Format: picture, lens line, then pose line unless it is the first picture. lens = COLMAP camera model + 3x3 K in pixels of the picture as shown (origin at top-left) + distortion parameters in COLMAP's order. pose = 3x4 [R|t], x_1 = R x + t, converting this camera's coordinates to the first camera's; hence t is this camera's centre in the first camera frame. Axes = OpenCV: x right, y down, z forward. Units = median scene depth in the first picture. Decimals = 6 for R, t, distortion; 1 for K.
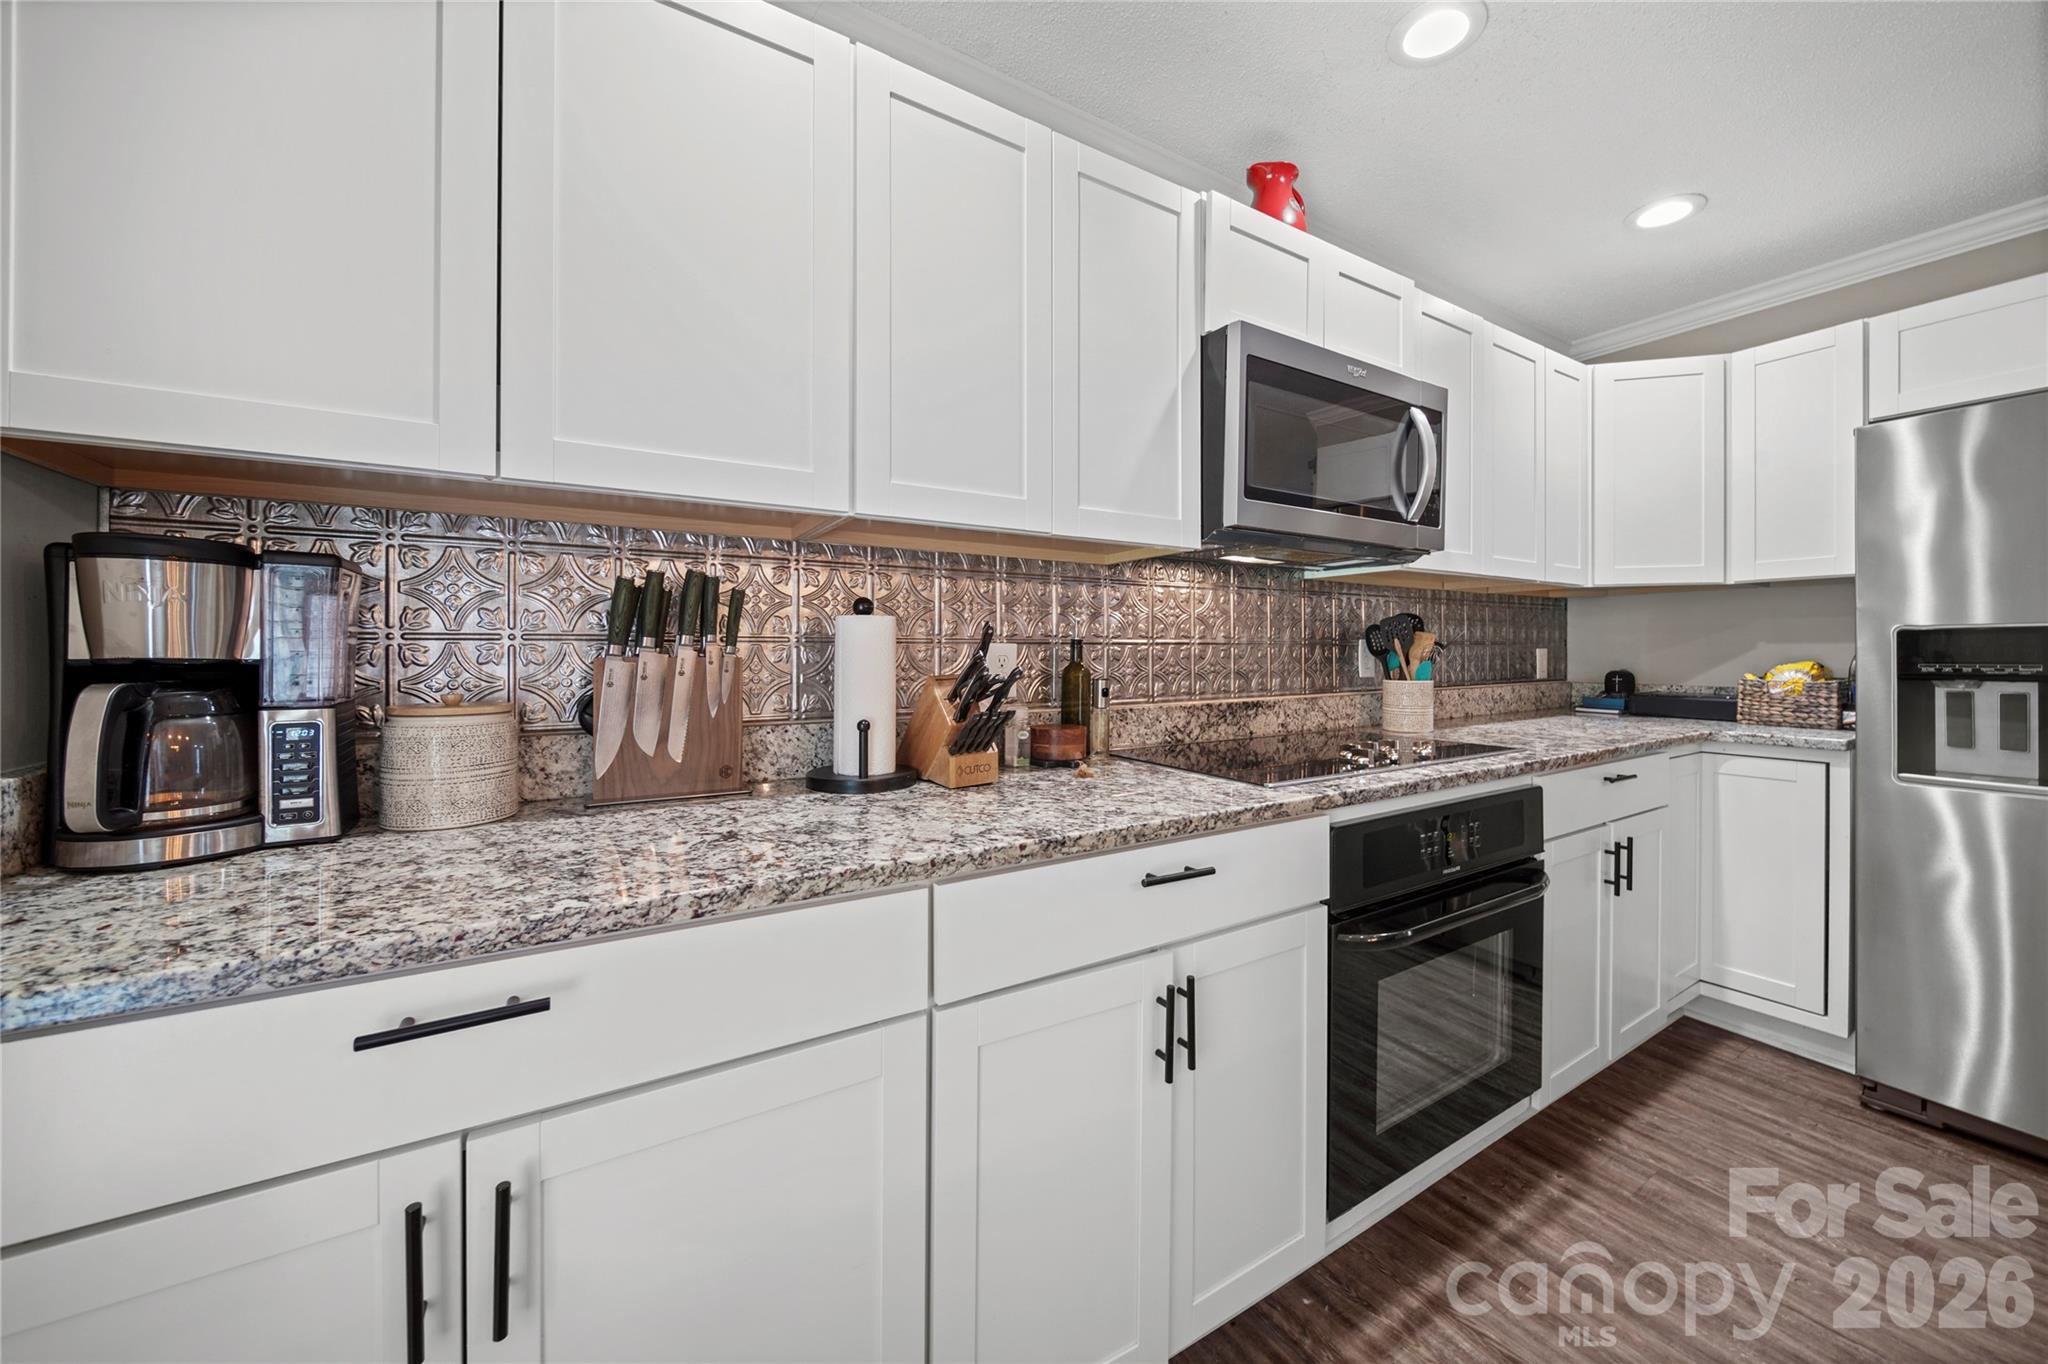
lens RADIAL K [[733.4, 0, 1030.2], [0, 733.4, 652.7], [0, 0, 1]] dist [0.000246, -0.001319]
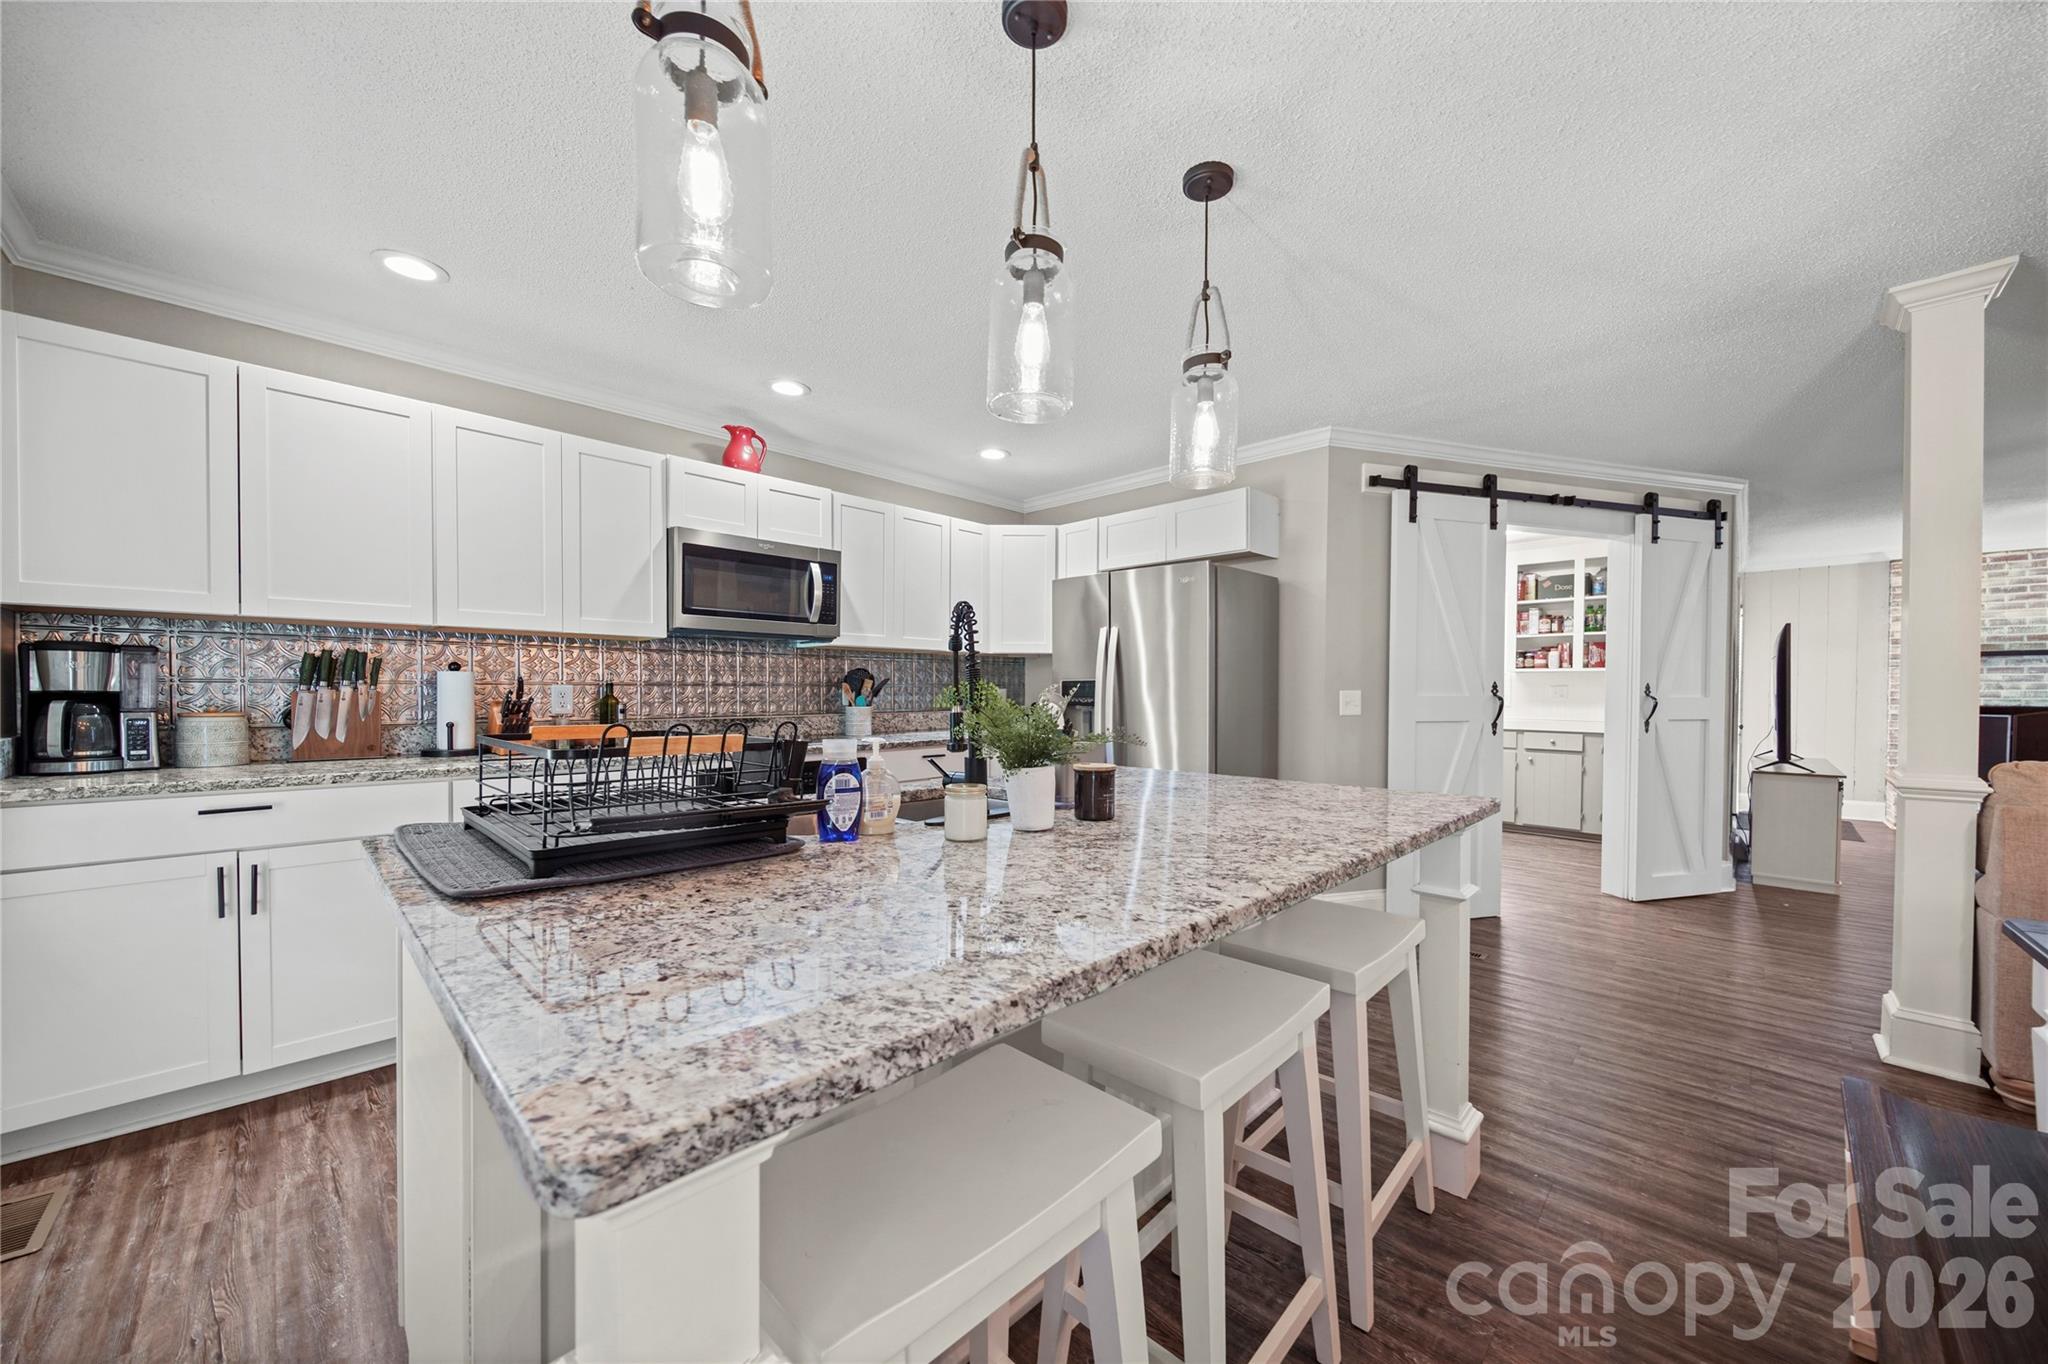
lens RADIAL K [[733.4, 0, 1026.9], [0, 733.4, 702.4], [0, 0, 1]] dist [0.000246, -0.001319]
pose [[0.970888, 0.001443, 0.239530, 0.868774], [-0.005728, 0.999836, 0.017193, -0.008498], [-0.239466, -0.018064, 0.970737, -1.413597]]
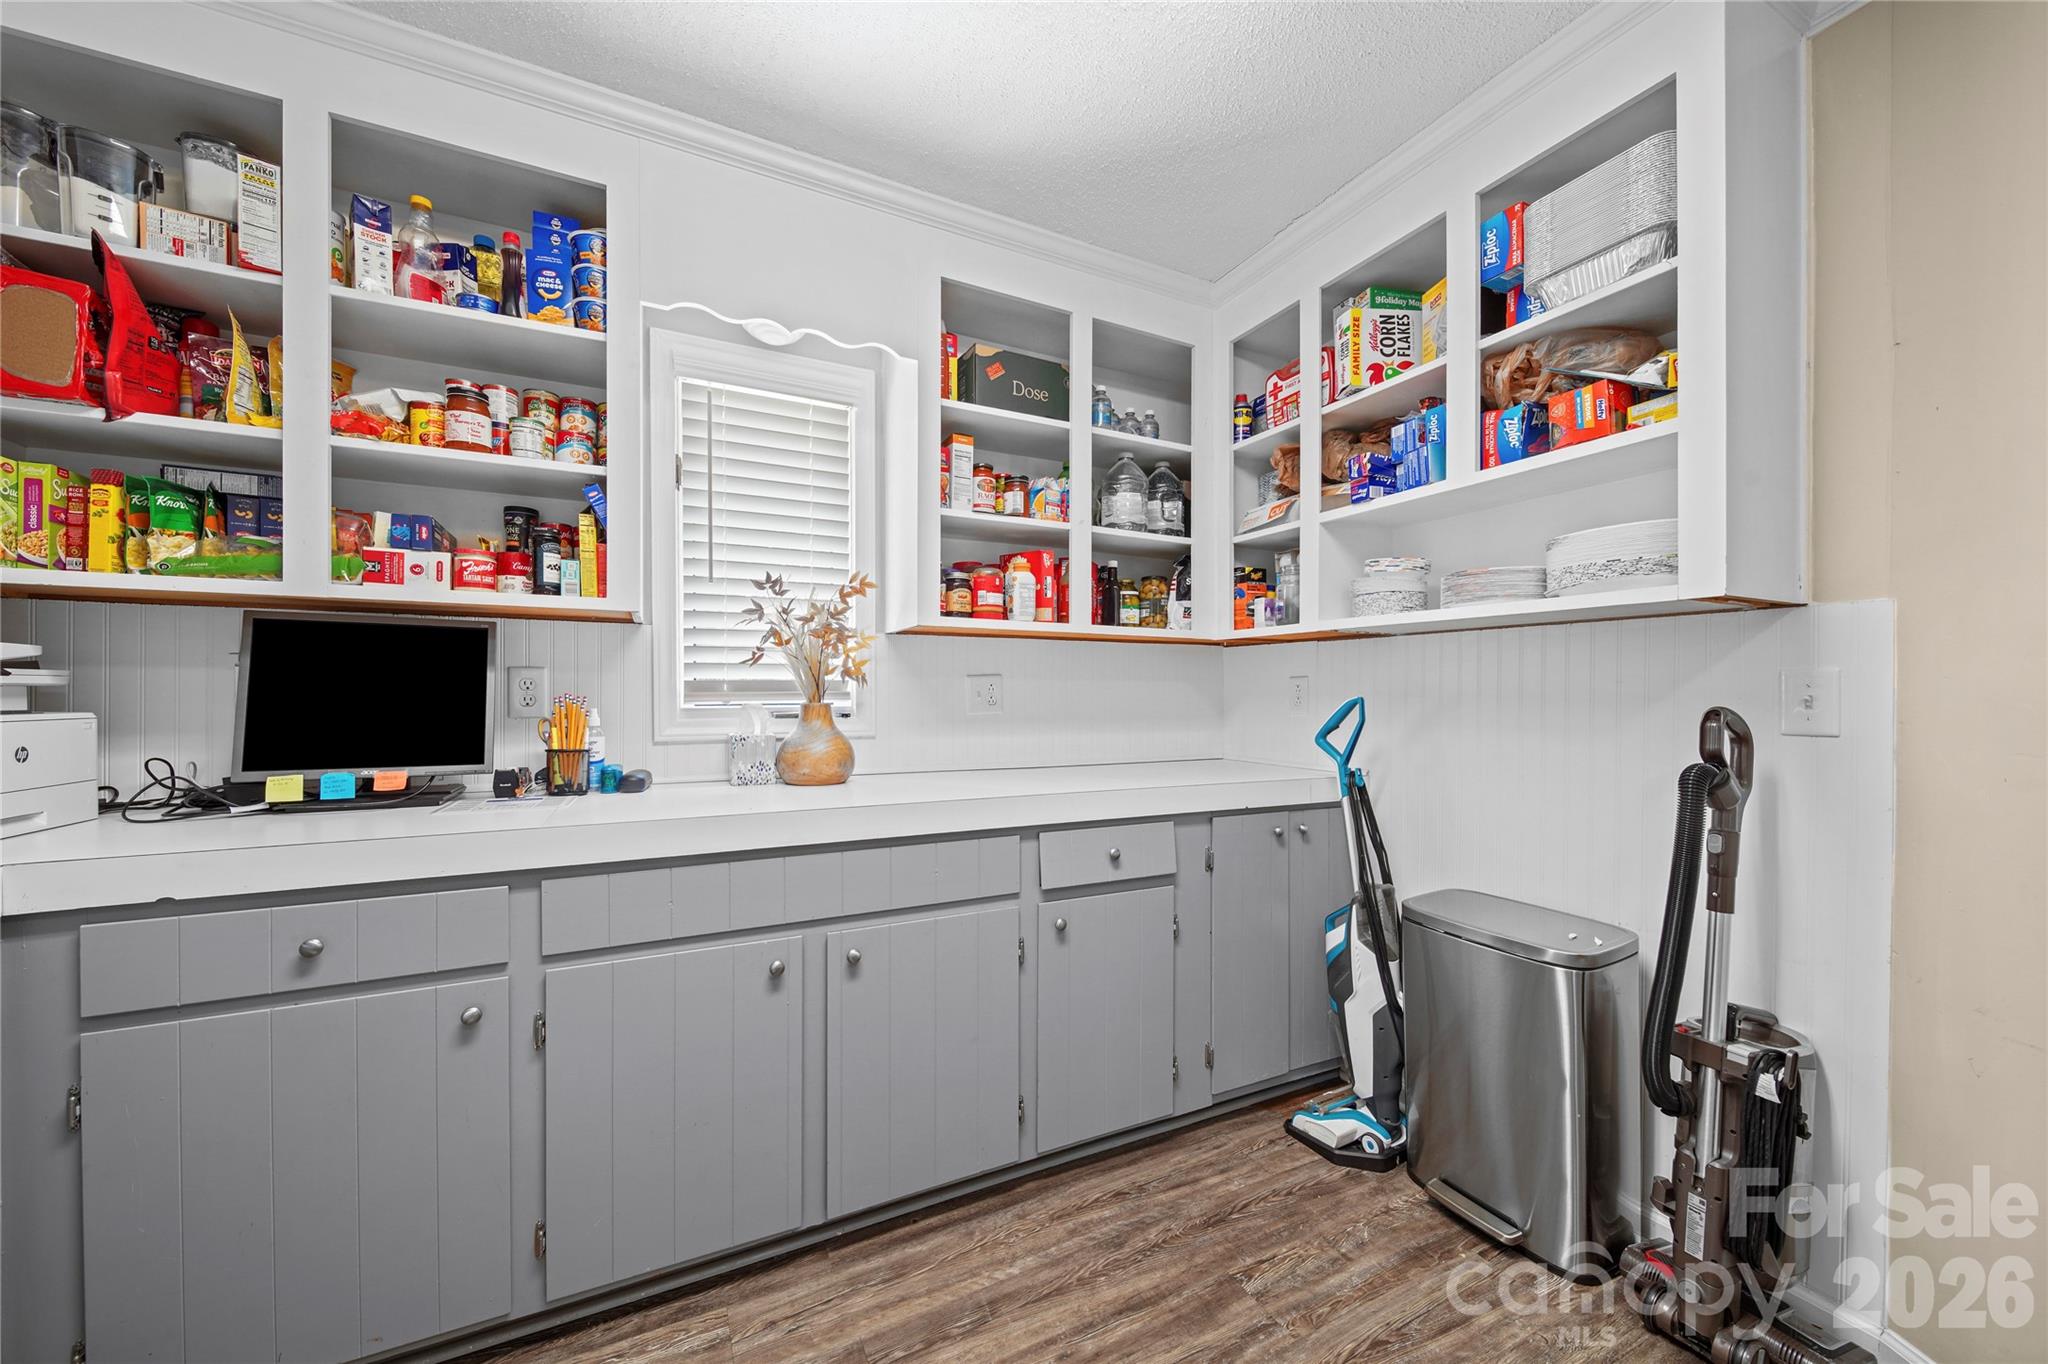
lens RADIAL K [[733.4, 0, 973.8], [0, 733.4, 697.8], [0, 0, 1]] dist [0.000246, -0.001319]
pose [[0.105895, -0.008021, 0.994345, 3.790492], [-0.002343, 0.999963, 0.008316, -0.015155], [-0.994375, -0.003210, 0.105873, 2.418772]]
